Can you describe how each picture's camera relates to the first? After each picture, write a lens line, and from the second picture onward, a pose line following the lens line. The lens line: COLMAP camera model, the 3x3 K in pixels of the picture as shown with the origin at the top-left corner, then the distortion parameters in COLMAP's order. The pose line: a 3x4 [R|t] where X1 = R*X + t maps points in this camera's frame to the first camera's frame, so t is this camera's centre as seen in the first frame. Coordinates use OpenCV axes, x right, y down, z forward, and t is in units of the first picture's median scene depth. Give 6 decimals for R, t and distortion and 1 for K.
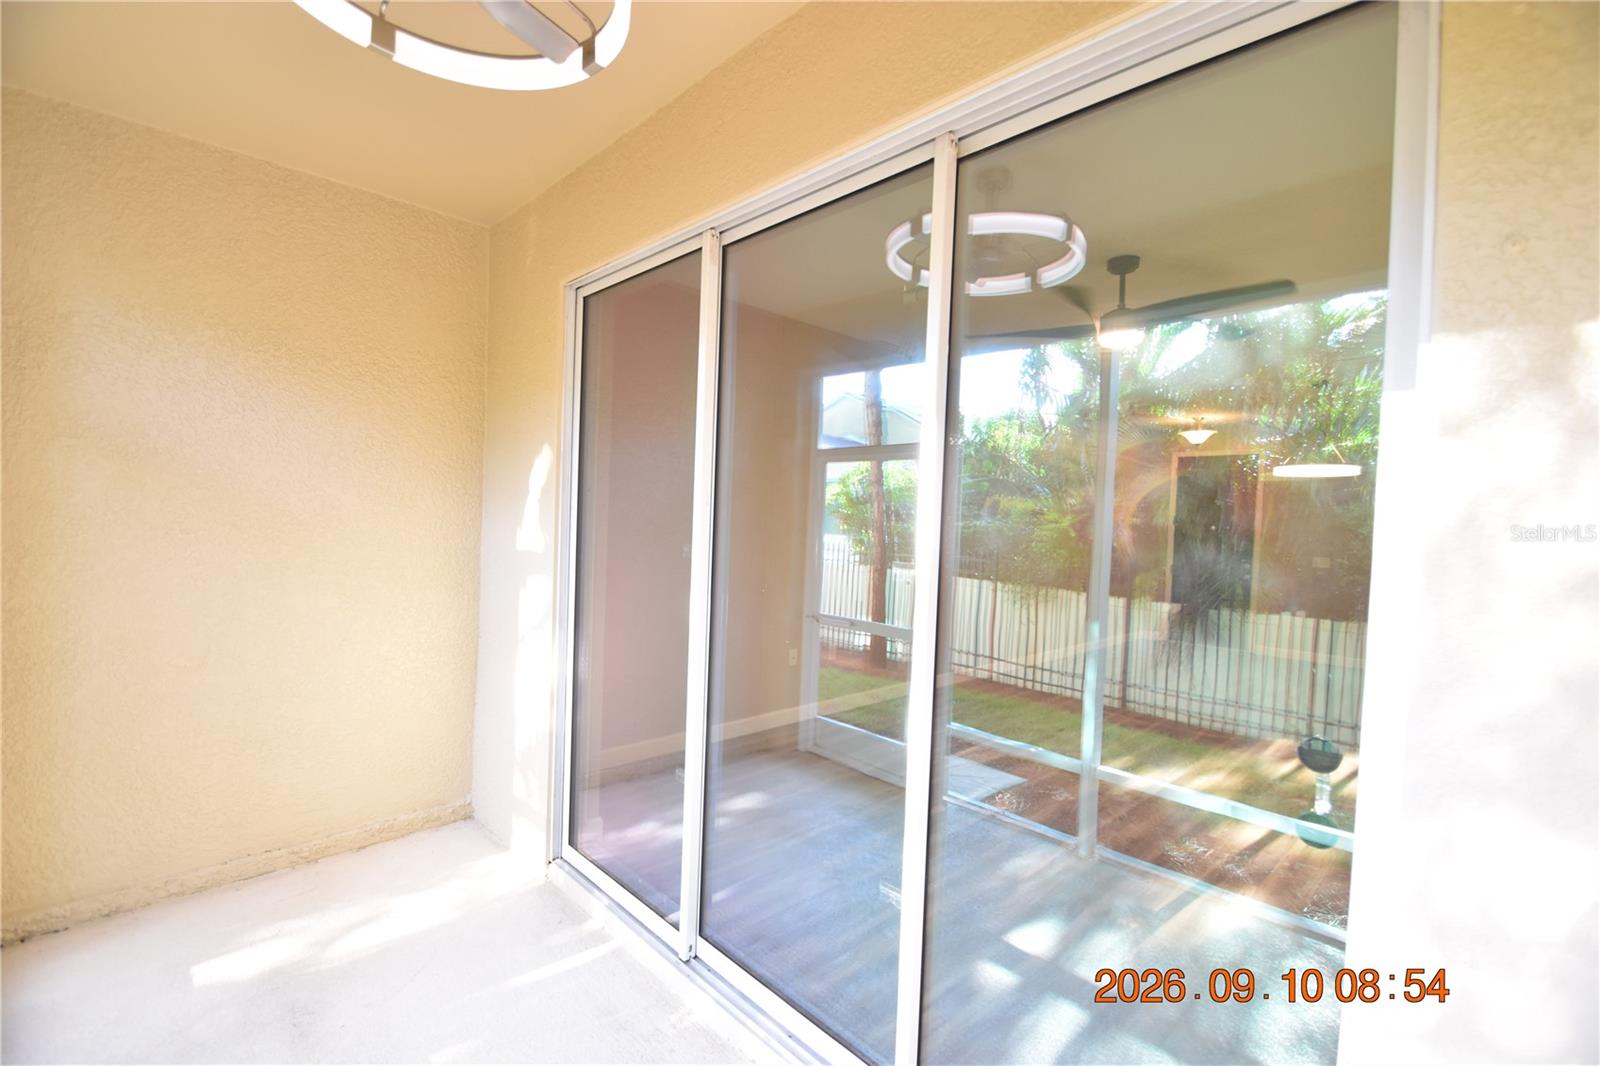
lens RADIAL K [[700.1, 0, 791.3], [0, 700.1, 543.2], [0, 0, 1]] dist [0.011953, -0.012921]
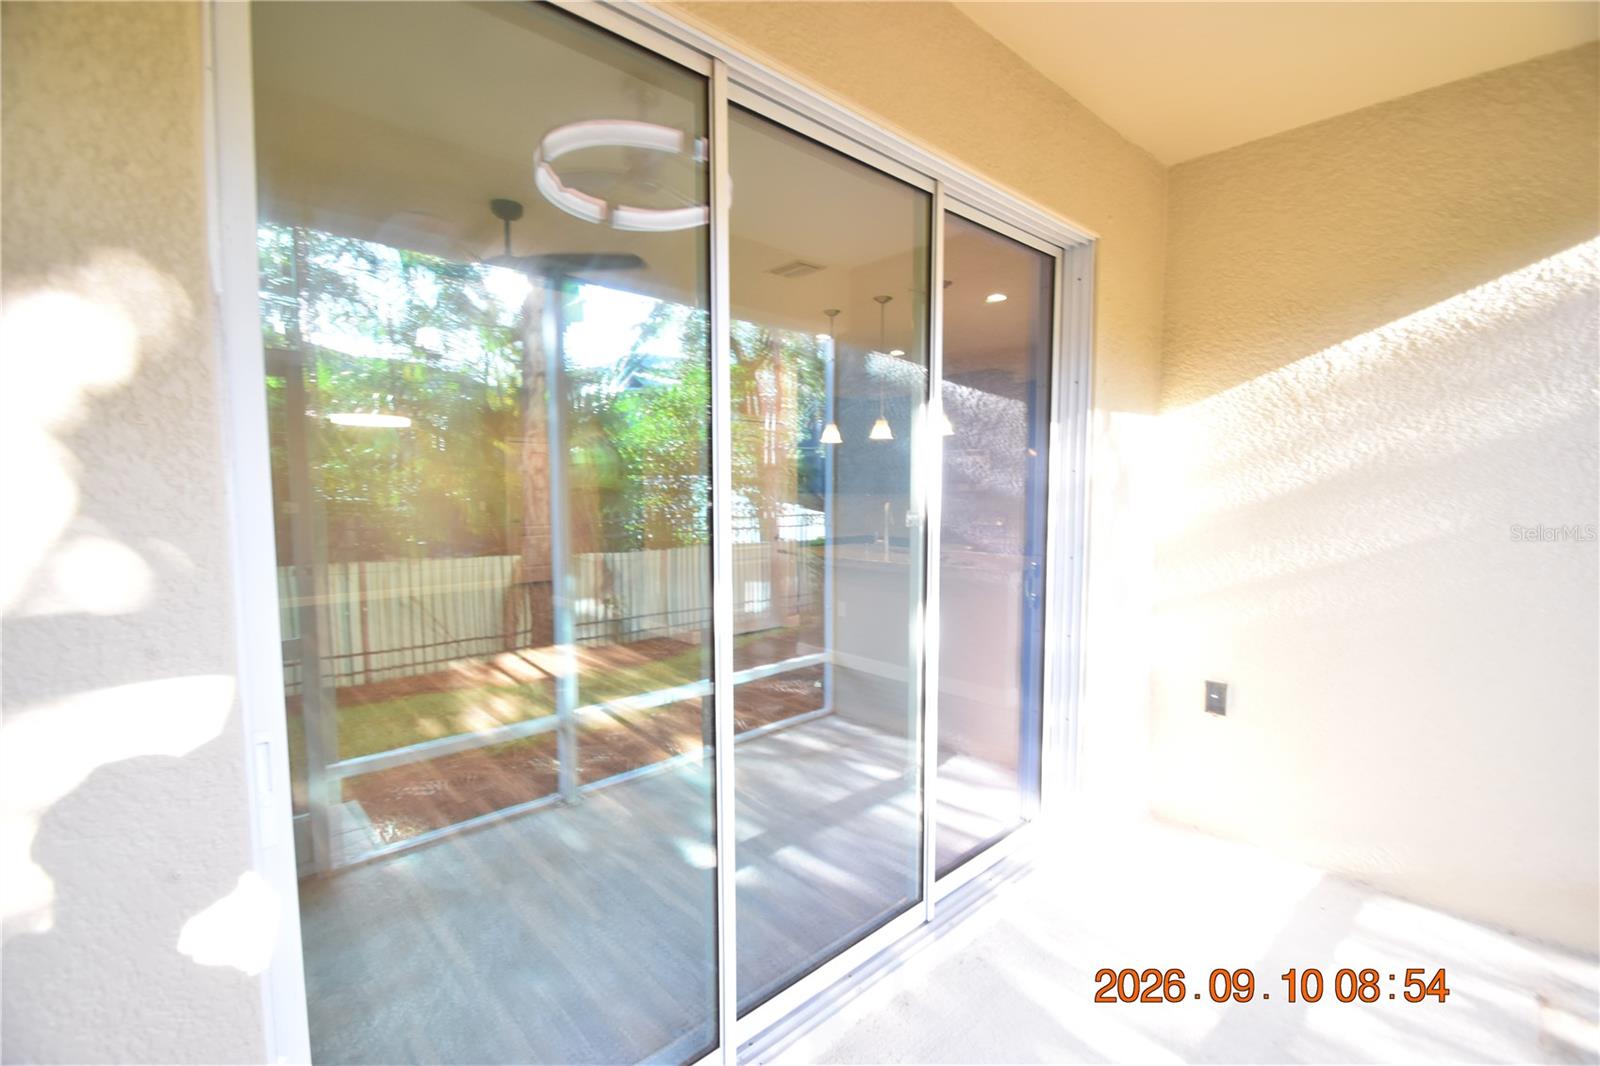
lens RADIAL K [[700.1, 0, 791.3], [0, 700.1, 543.2], [0, 0, 1]] dist [0.011953, -0.012921]
pose [[0.019365, -0.127157, 0.991694, -0.462023], [0.042175, 0.991101, 0.126257, -0.037568], [-0.998923, 0.039380, 0.024555, 0.495005]]
